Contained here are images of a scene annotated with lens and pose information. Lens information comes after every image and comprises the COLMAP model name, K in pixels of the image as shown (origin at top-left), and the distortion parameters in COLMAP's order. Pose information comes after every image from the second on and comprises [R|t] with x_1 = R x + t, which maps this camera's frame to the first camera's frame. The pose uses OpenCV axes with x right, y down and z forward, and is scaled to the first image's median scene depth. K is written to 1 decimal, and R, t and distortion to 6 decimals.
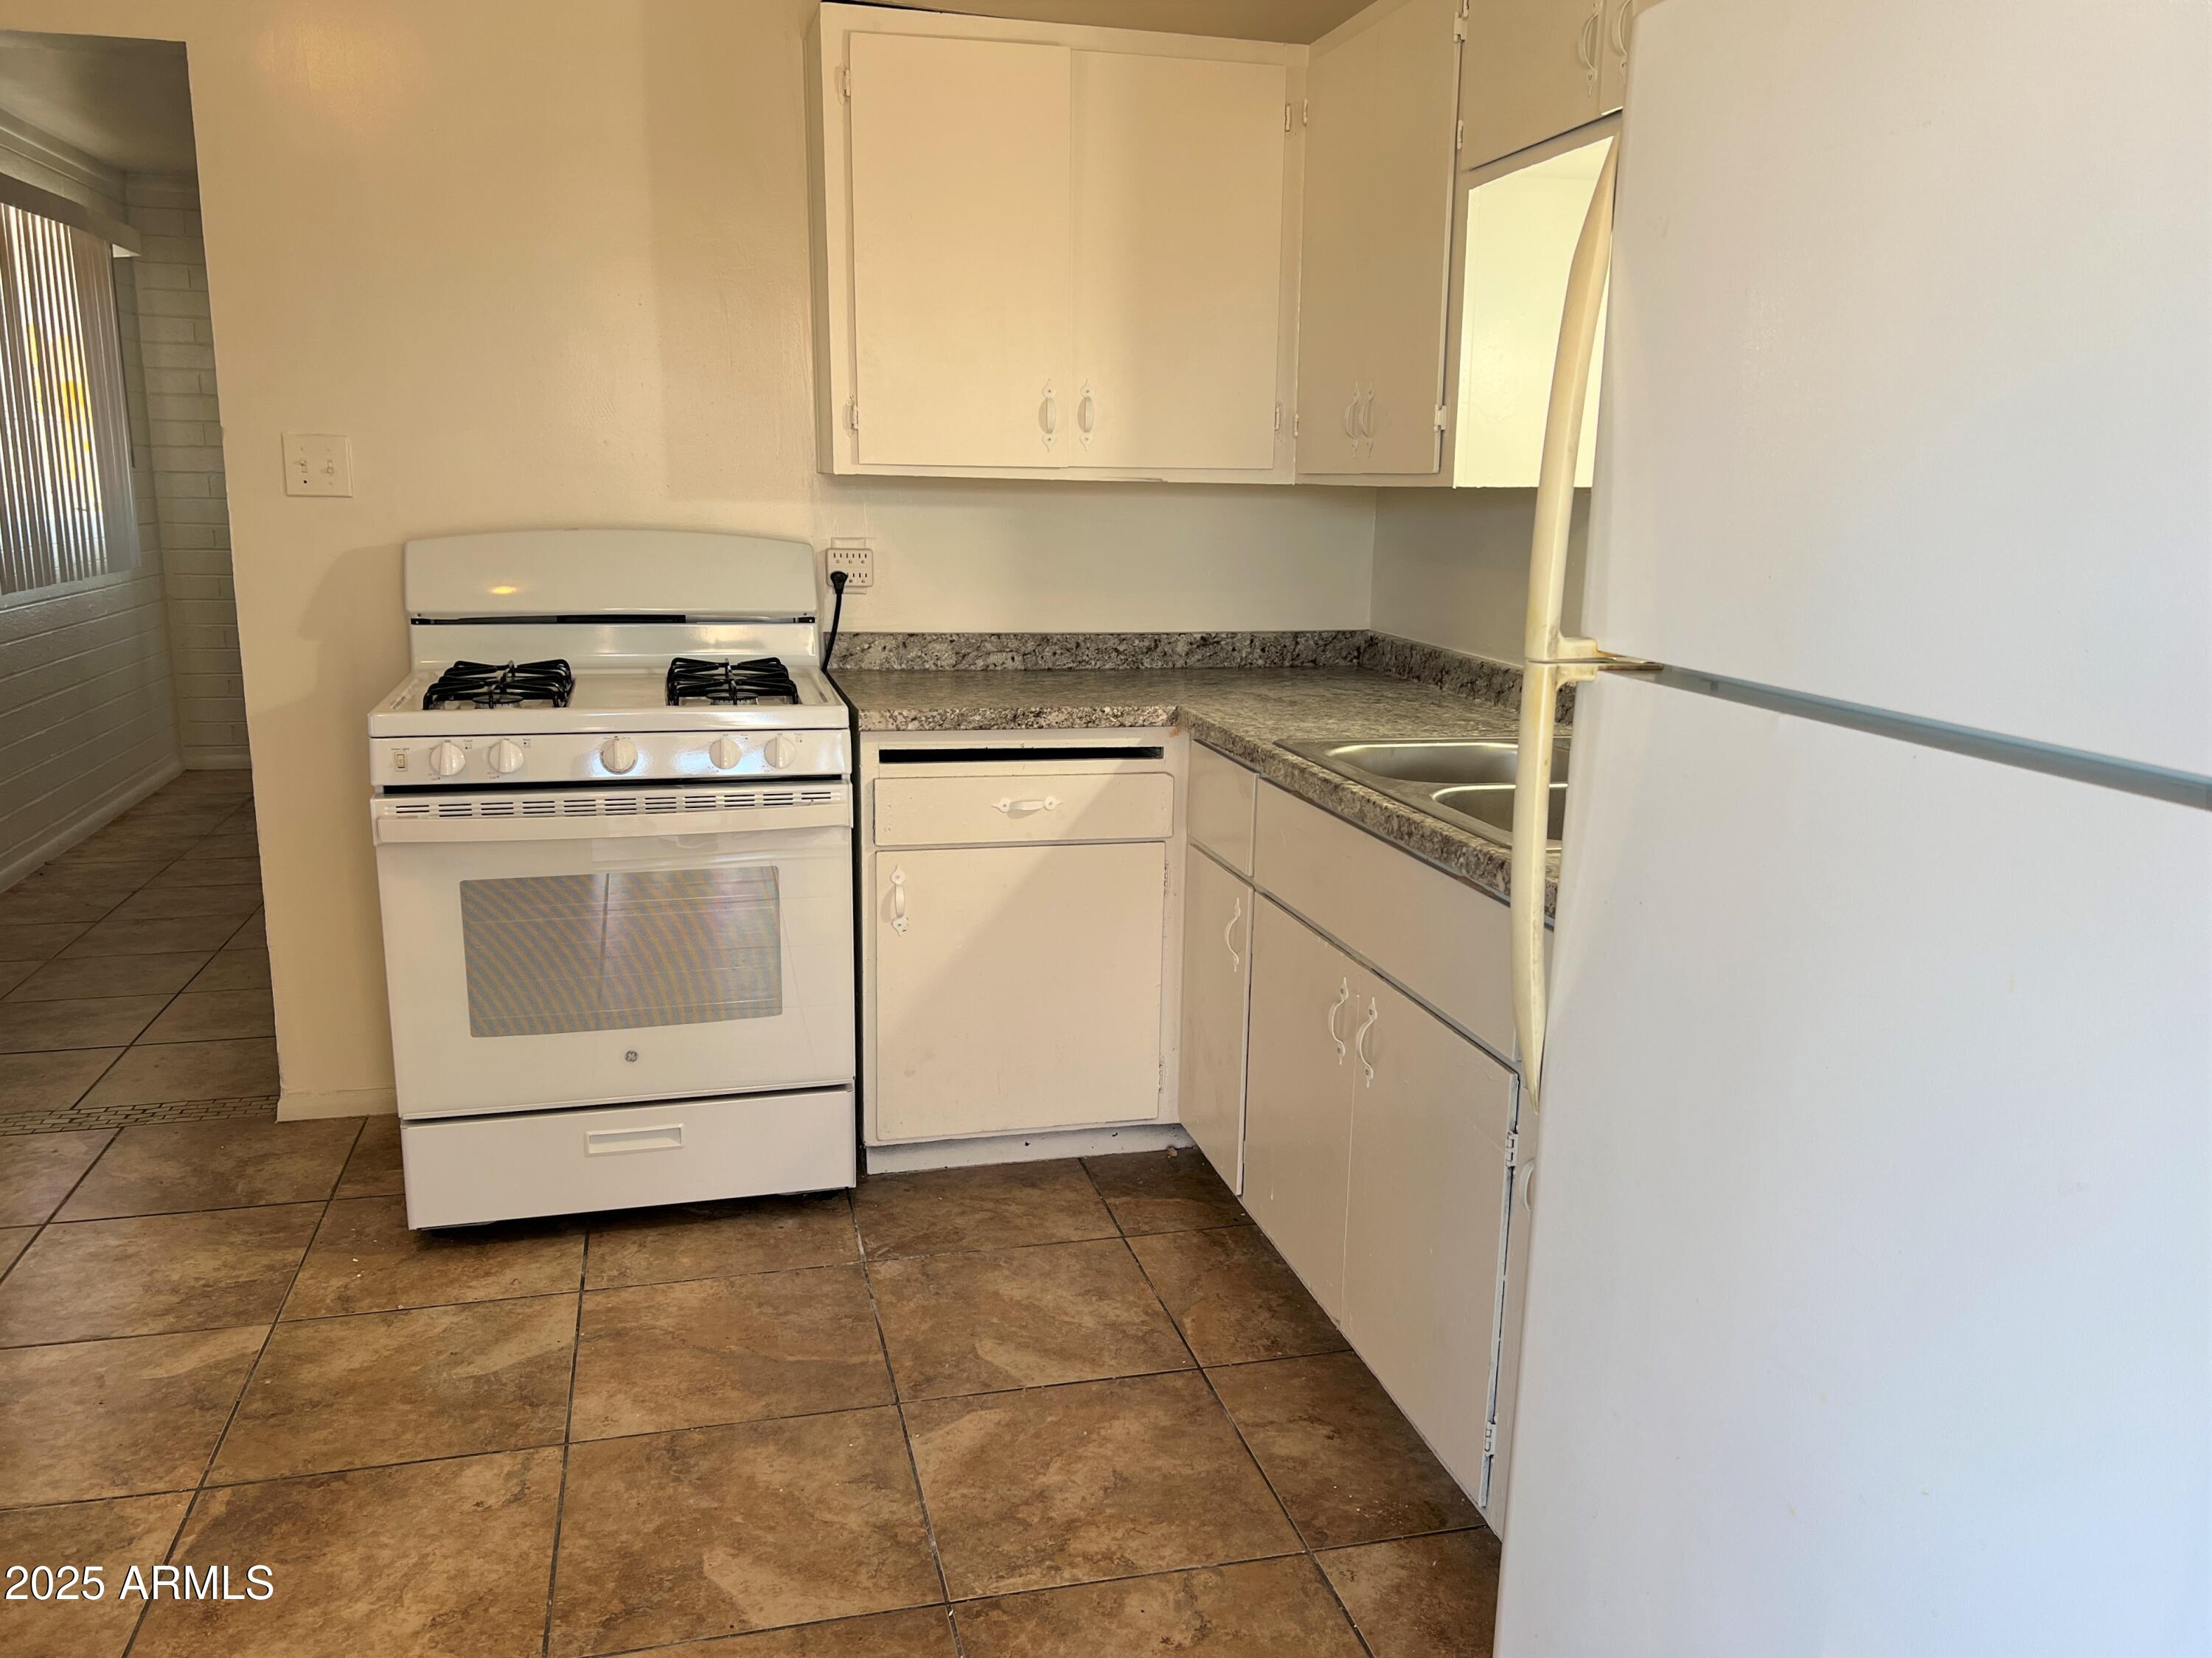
lens RADIAL K [[1715.7, 0, 1112.2], [0, 1715.7, 839.1], [0, 0, 1]] dist [0.086107, -0.045578]
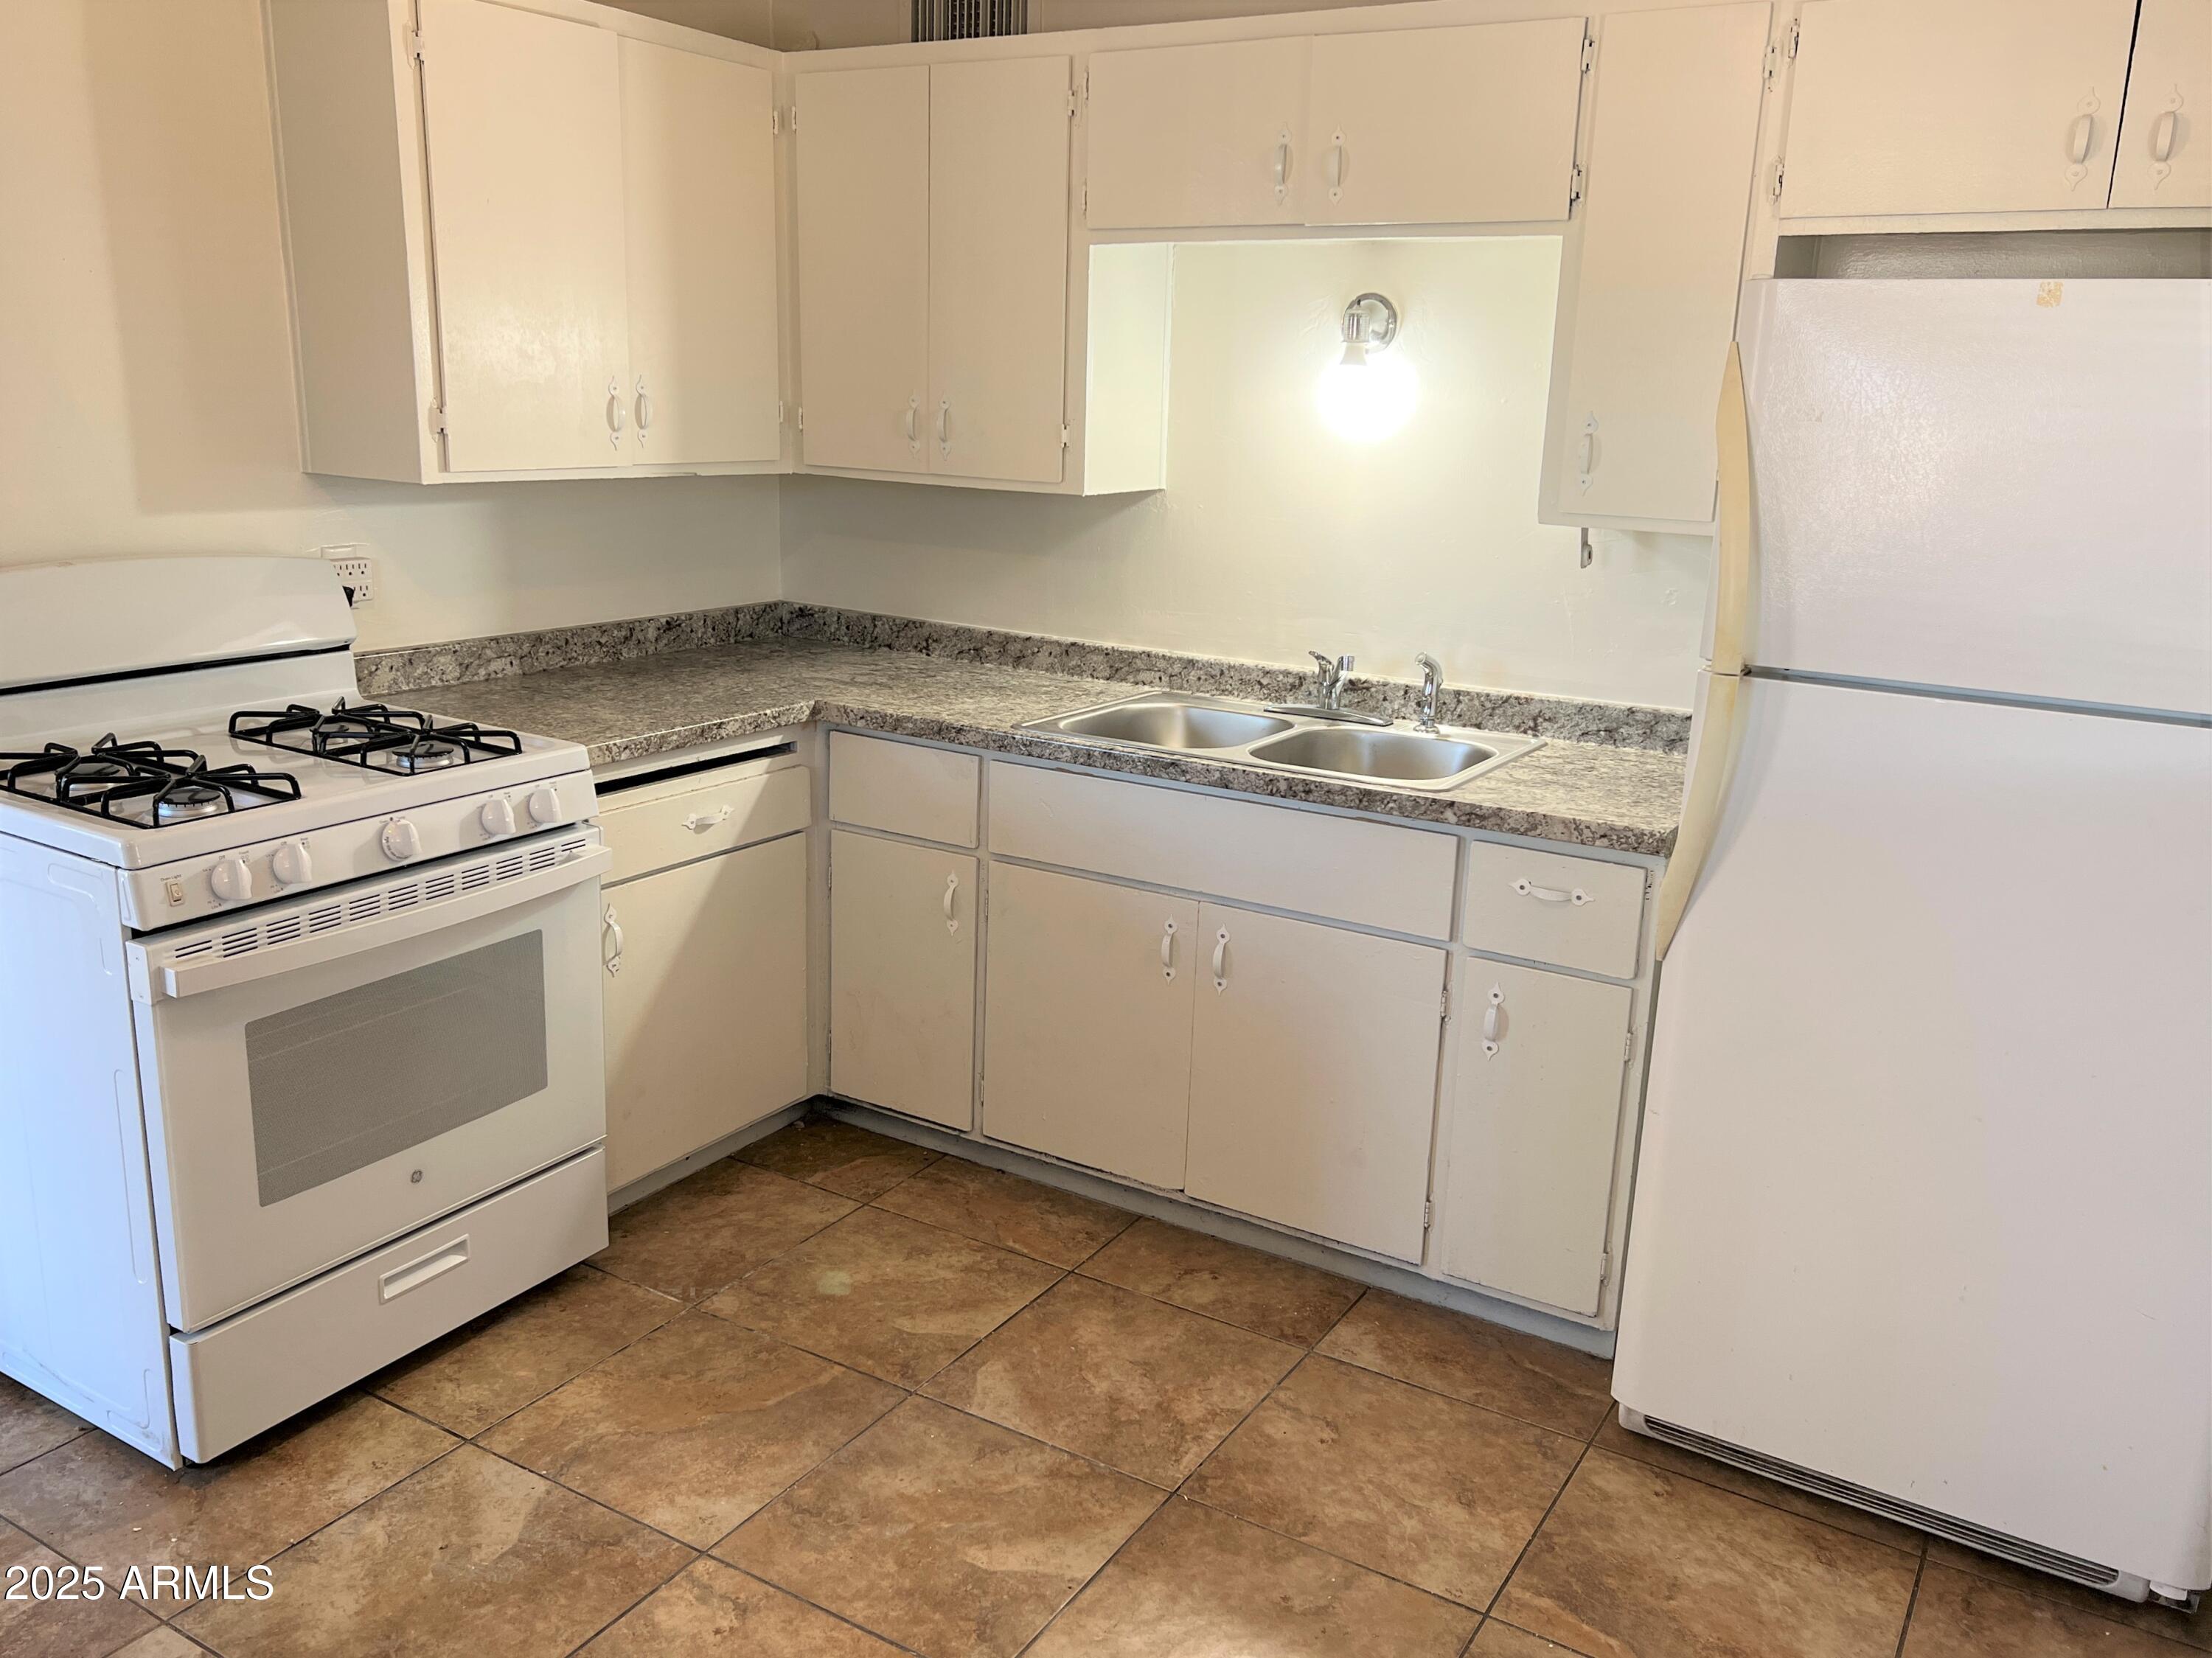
lens RADIAL K [[1715.7, 0, 1186.6], [0, 1715.7, 821.7], [0, 0, 1]] dist [0.086107, -0.045578]
pose [[0.711770, -0.163709, 0.683069, -0.598790], [0.124303, 0.986469, 0.106898, -0.100670], [-0.691327, 0.008821, 0.722489, 0.098833]]
